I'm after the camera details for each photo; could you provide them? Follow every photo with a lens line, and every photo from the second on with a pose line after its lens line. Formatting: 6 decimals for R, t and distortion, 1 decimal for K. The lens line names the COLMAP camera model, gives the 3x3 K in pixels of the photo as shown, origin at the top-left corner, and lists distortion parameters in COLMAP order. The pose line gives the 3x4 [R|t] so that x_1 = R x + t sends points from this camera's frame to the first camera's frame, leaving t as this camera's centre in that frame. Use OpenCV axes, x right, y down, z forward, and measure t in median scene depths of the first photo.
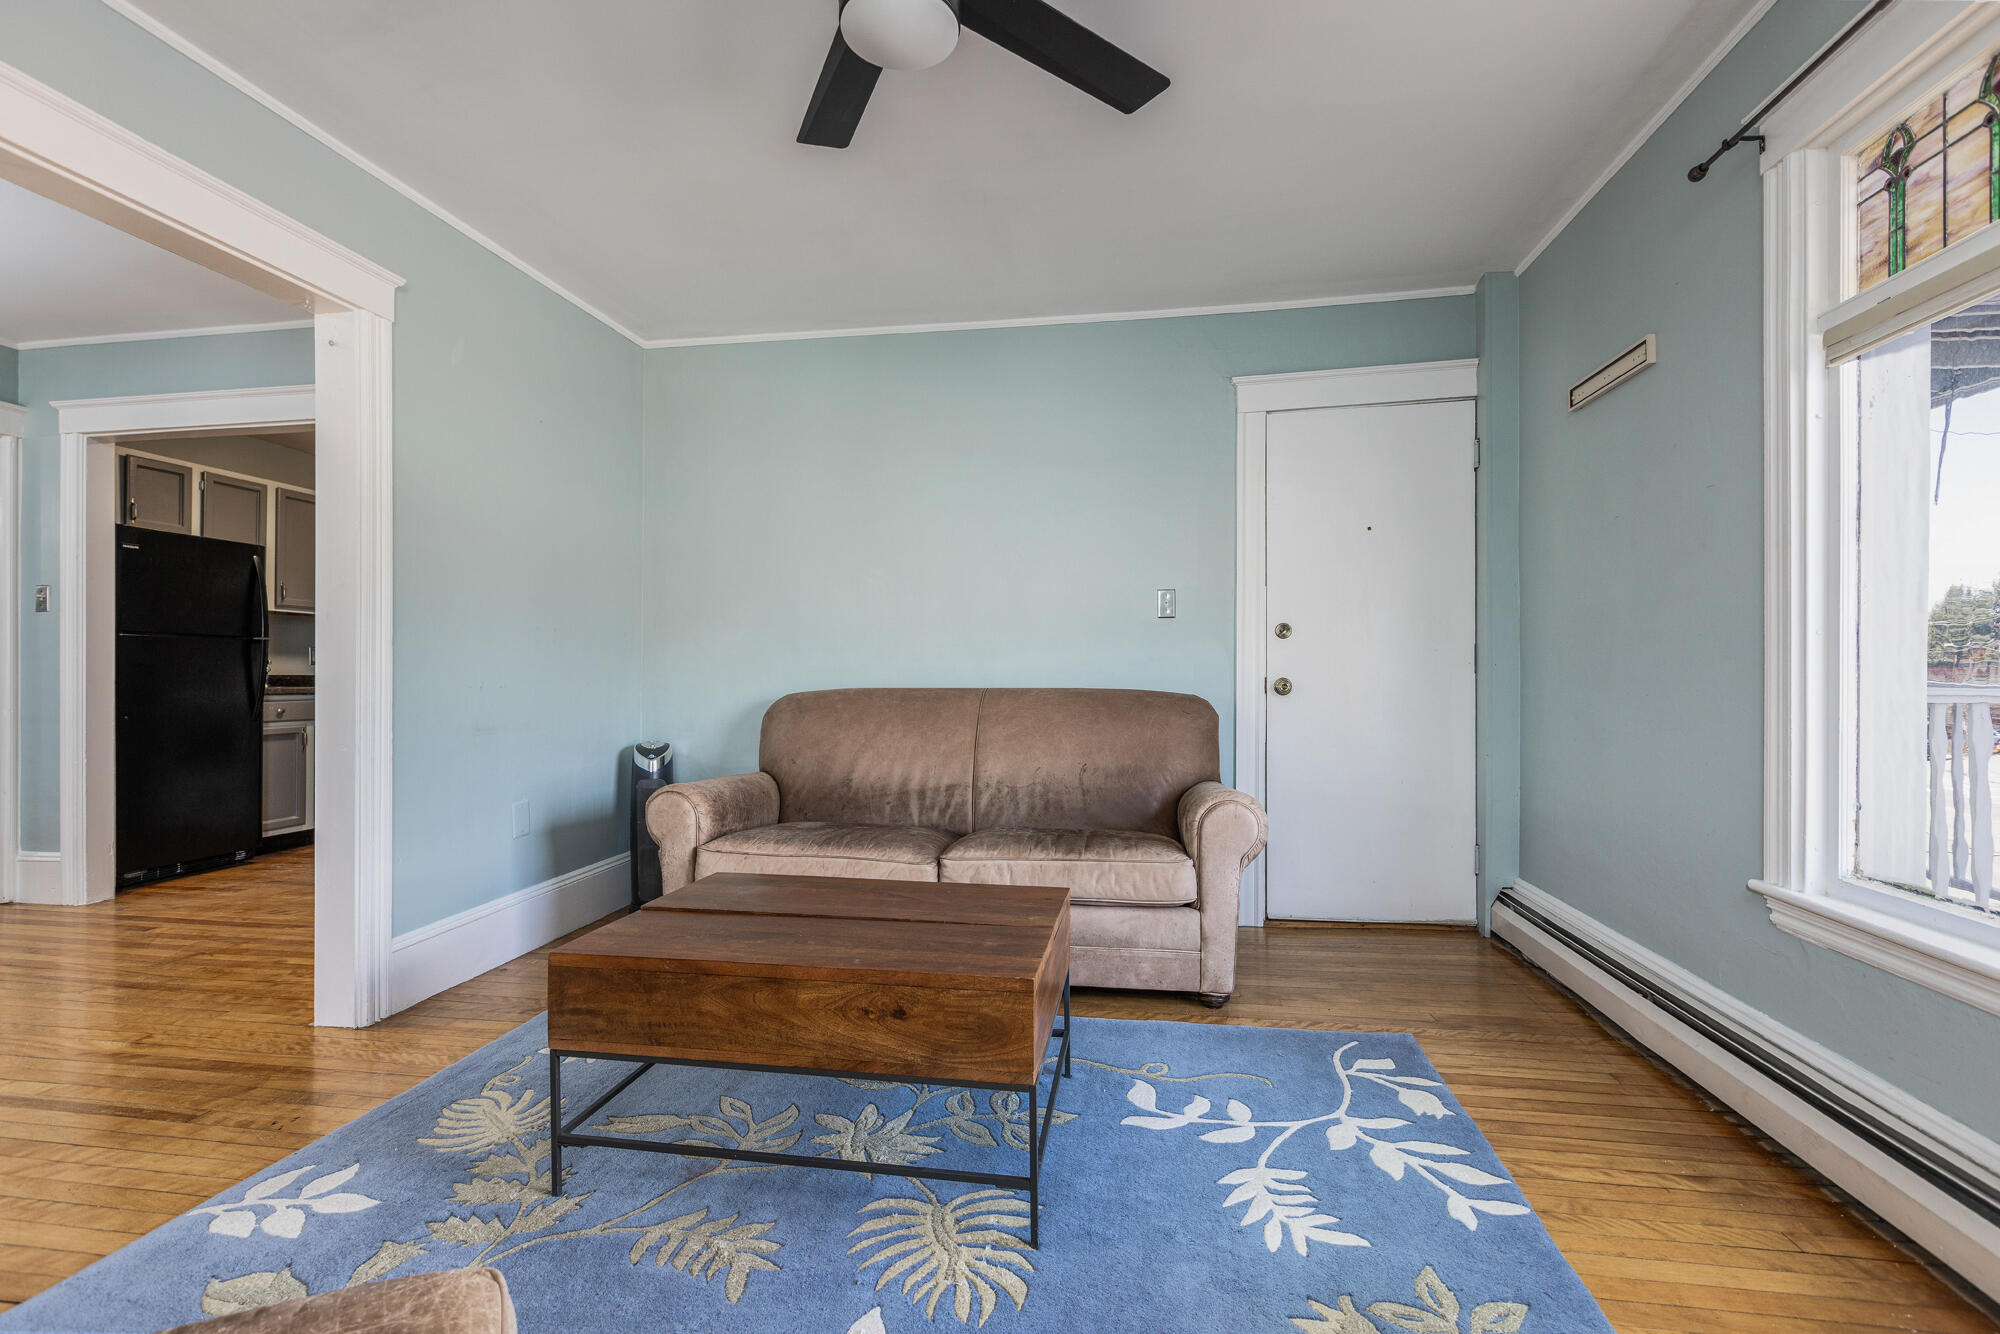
lens RADIAL K [[929.0, 0, 1031.4], [0, 929.0, 669.2], [0, 0, 1]] dist [0.002595, 0.000393]
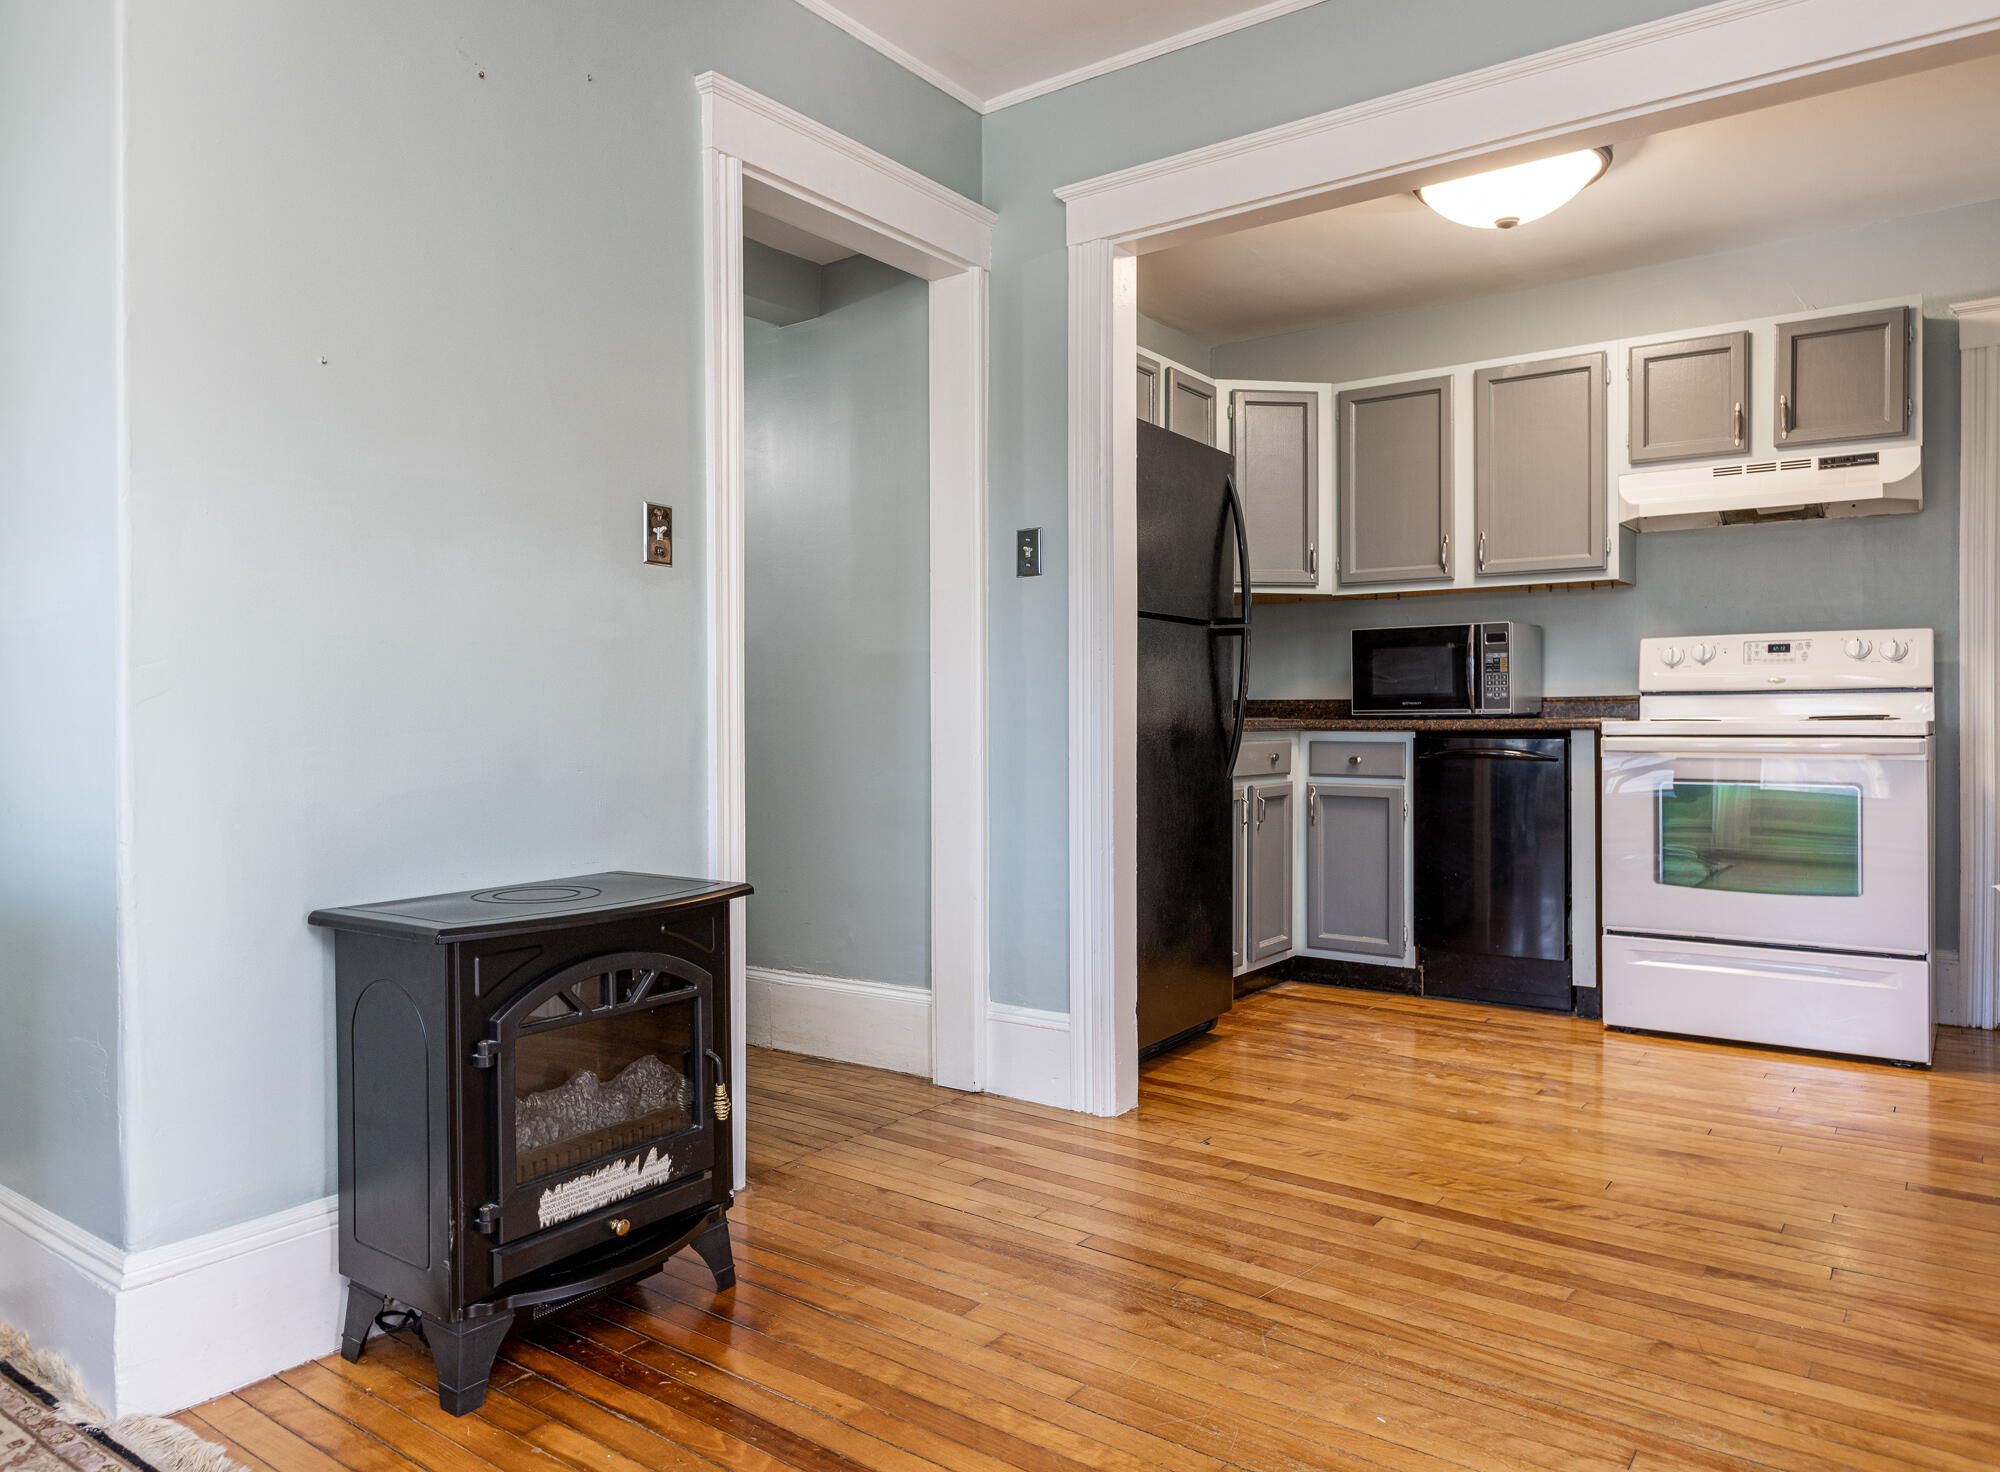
lens RADIAL K [[1361.0, 0, 851.0], [0, 1361.0, 713.5], [0, 0, 1]] dist [0.000946, -0.004240]
pose [[0.863656, -0.002335, -0.504077, -0.743937], [0.004268, 0.999987, 0.002681, 0.017342], [0.504064, -0.004467, 0.863655, 0.247398]]
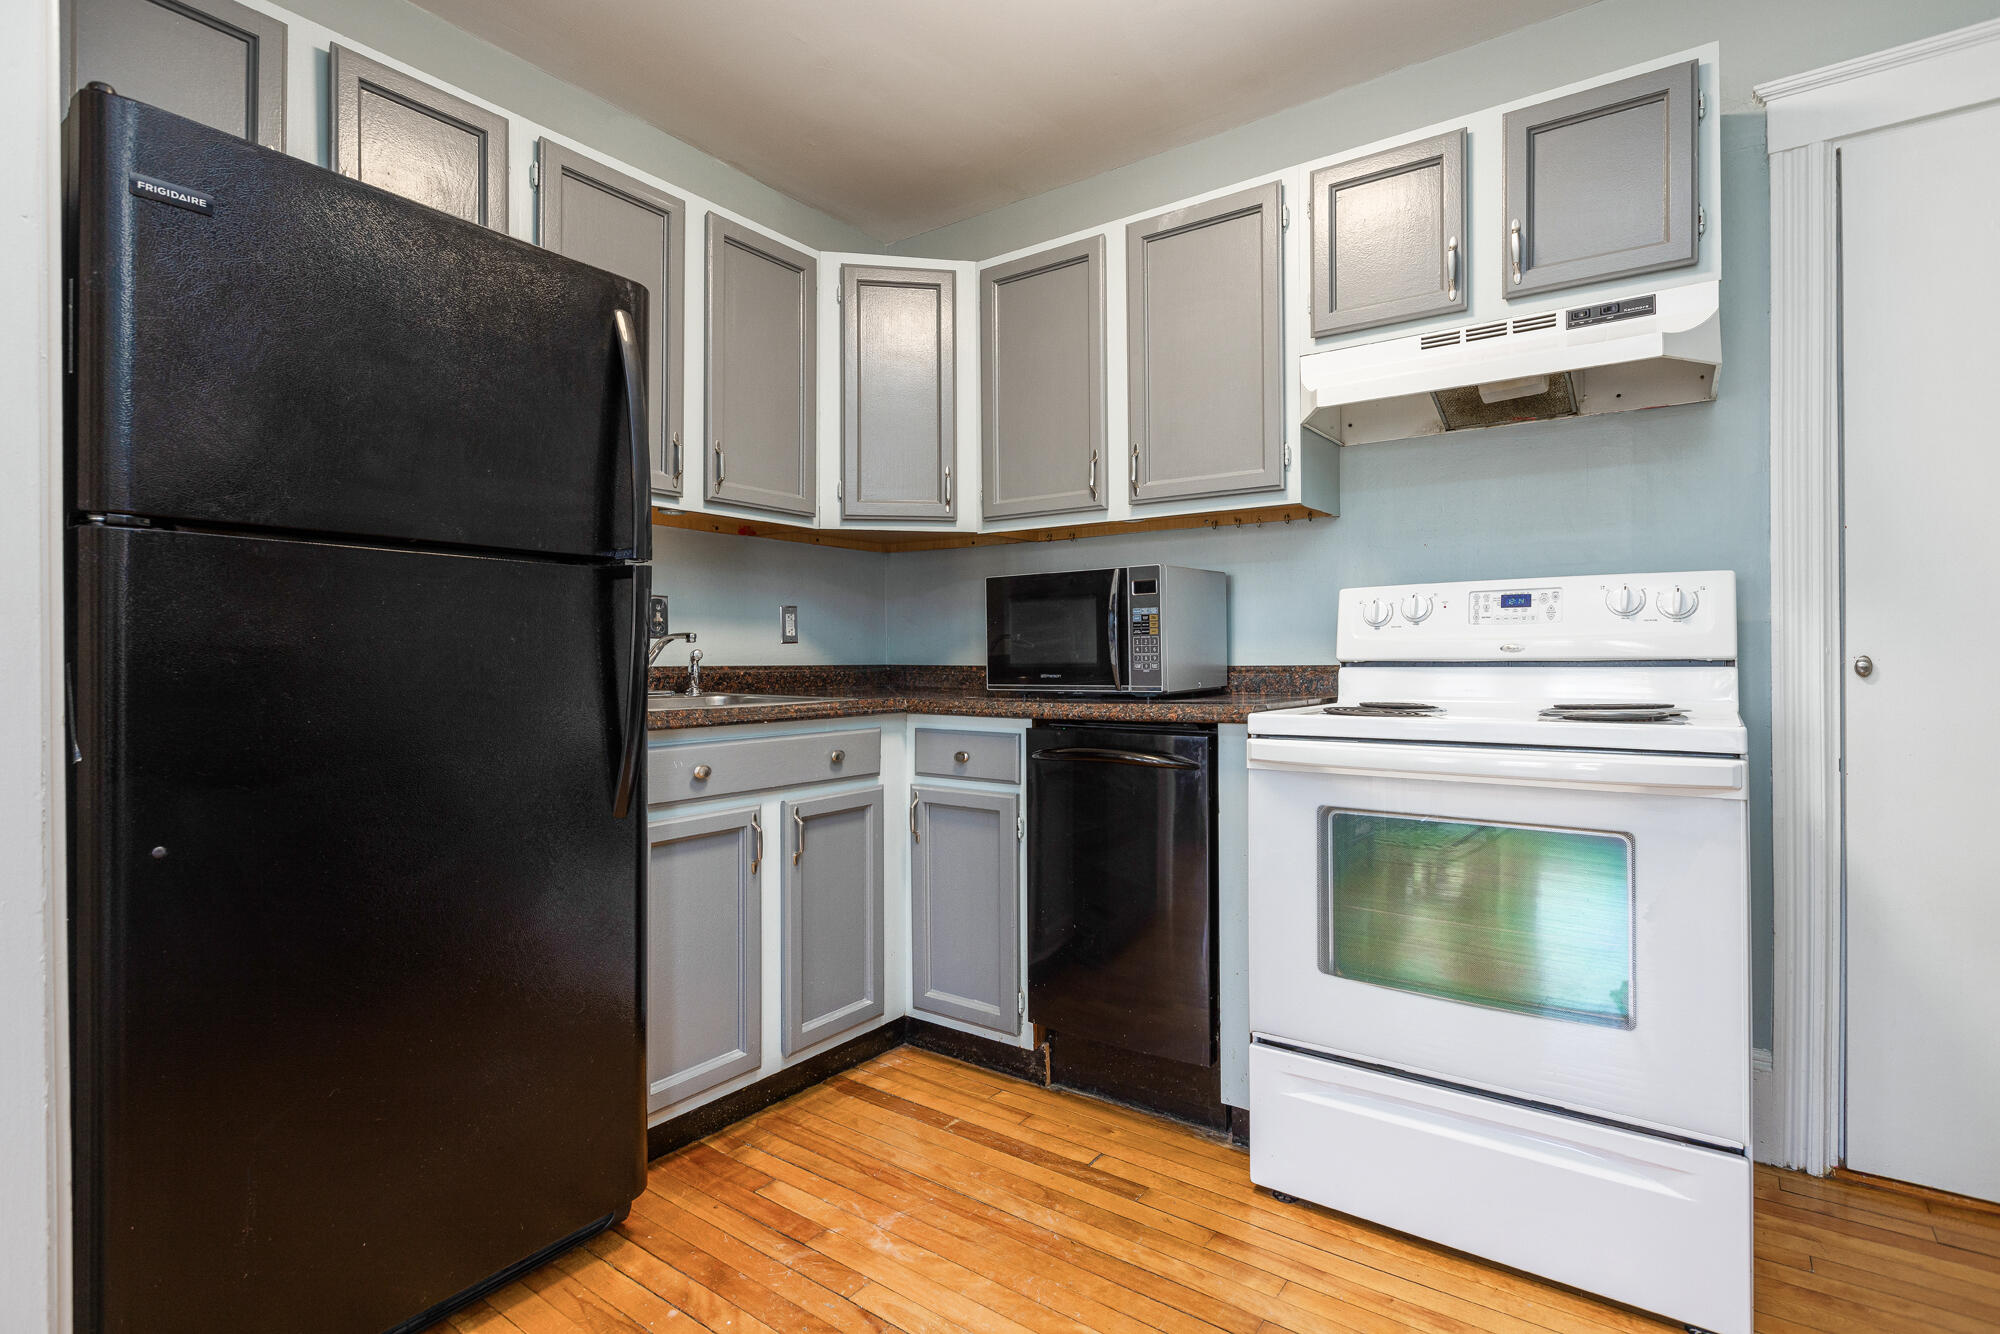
lens RADIAL K [[958.3, 0, 1009.6], [0, 958.3, 647.9], [0, 0, 1]] dist [-0.007231, 0.000947]
pose [[0.894805, -0.007087, -0.446400, -0.671978], [0.006898, 0.999974, -0.002048, -0.002031], [0.446403, -0.001246, 0.894831, 0.909143]]
